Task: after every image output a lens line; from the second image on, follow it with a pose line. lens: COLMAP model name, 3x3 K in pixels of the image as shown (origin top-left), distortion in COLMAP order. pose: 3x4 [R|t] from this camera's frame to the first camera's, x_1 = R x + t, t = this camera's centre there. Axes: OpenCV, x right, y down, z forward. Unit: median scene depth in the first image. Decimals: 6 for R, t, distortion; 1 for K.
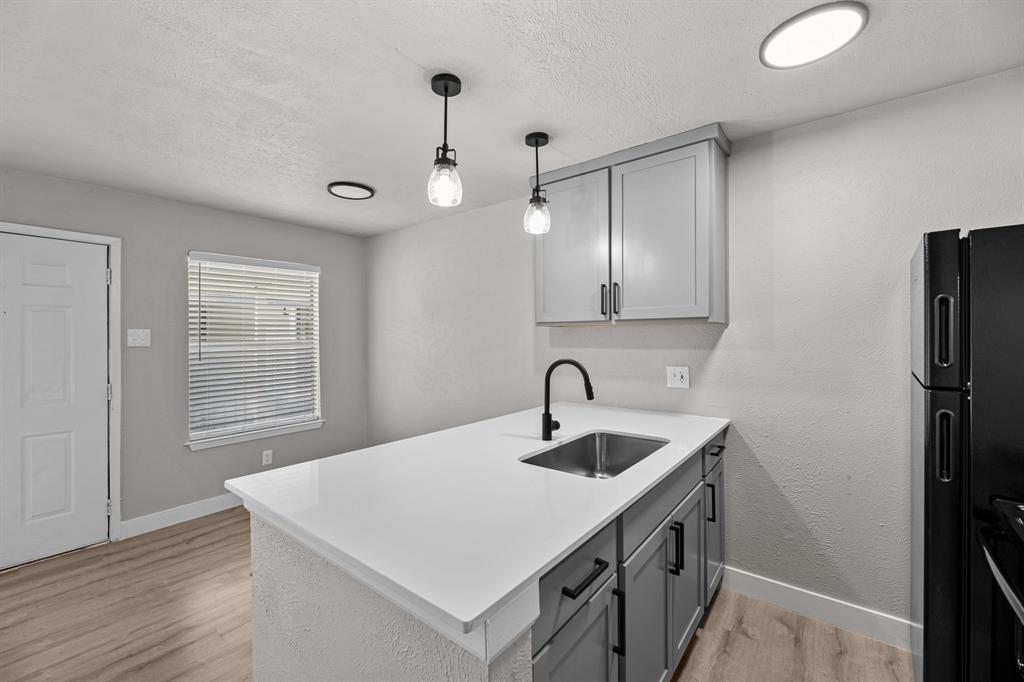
lens RADIAL K [[416.7, 0, 511.2], [0, 416.7, 336.1], [0, 0, 1]] dist [0.000577, 0.000007]
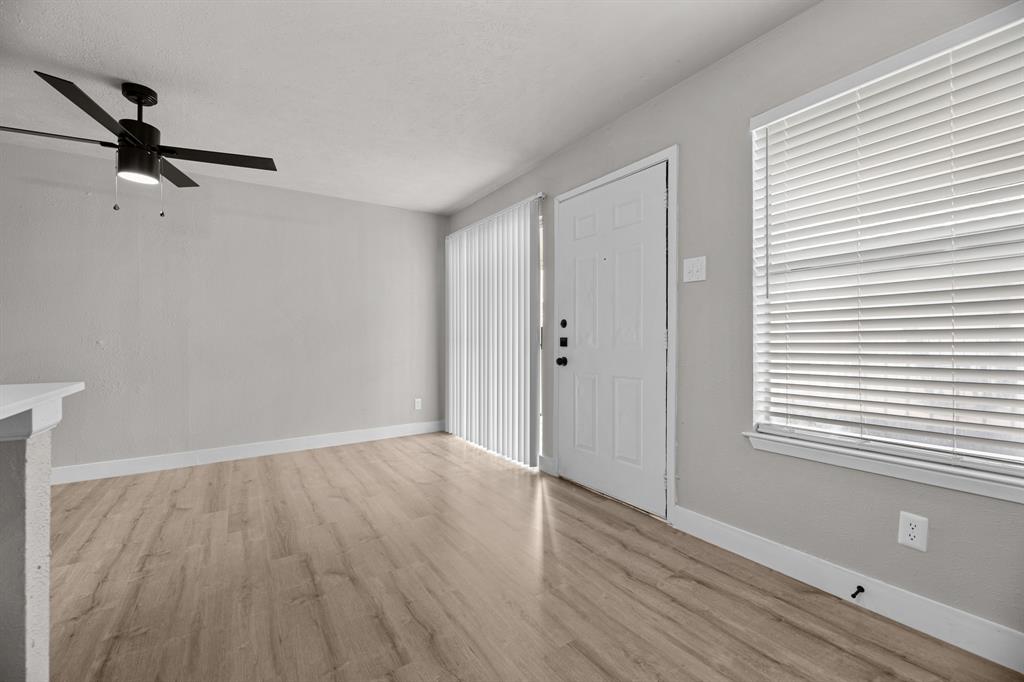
lens RADIAL K [[416.7, 0, 511.7], [0, 416.7, 338.6], [0, 0, 1]] dist [0.000577, 0.000007]
pose [[-0.307390, 0.002568, -0.951580, -0.092510], [-0.003982, 0.999984, 0.003985, 0.130440], [0.951575, 0.005014, -0.307375, 0.959573]]
